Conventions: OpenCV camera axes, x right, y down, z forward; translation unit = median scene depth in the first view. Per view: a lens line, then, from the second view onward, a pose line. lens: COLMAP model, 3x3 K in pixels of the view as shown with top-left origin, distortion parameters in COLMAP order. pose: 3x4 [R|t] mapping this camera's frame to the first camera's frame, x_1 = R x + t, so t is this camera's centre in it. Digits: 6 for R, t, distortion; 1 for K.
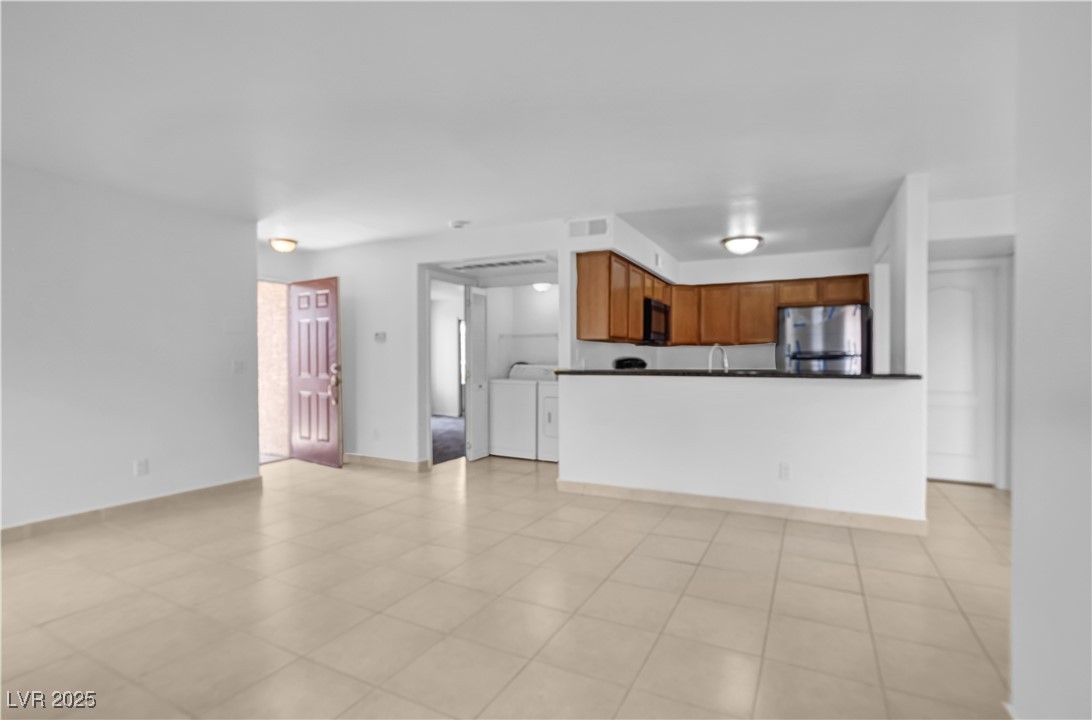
lens RADIAL K [[519.0, 0, 541.3], [0, 519.0, 357.4], [0, 0, 1]] dist [-0.020719, -0.000185]
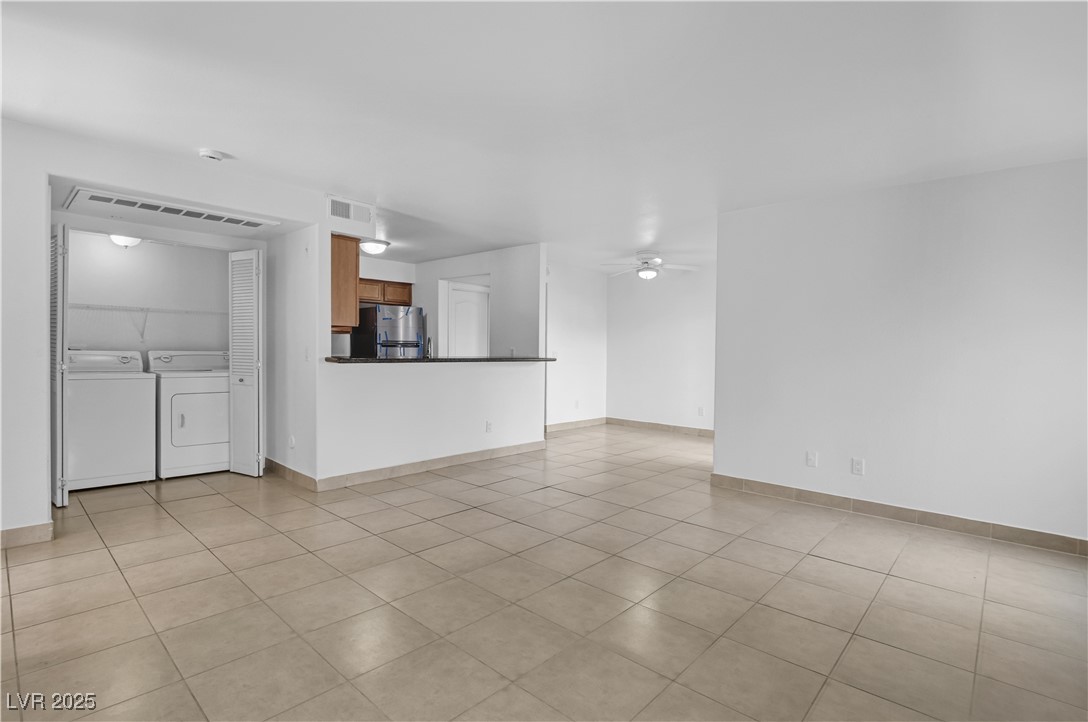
lens RADIAL K [[517.1, 0, 538.1], [0, 517.1, 361.5], [0, 0, 1]] dist [-0.020719, -0.000185]
pose [[0.302522, -0.019064, 0.952952, -0.599698], [-0.020829, 0.999429, 0.026606, -0.001650], [-0.952915, -0.027898, 0.301952, 0.305324]]
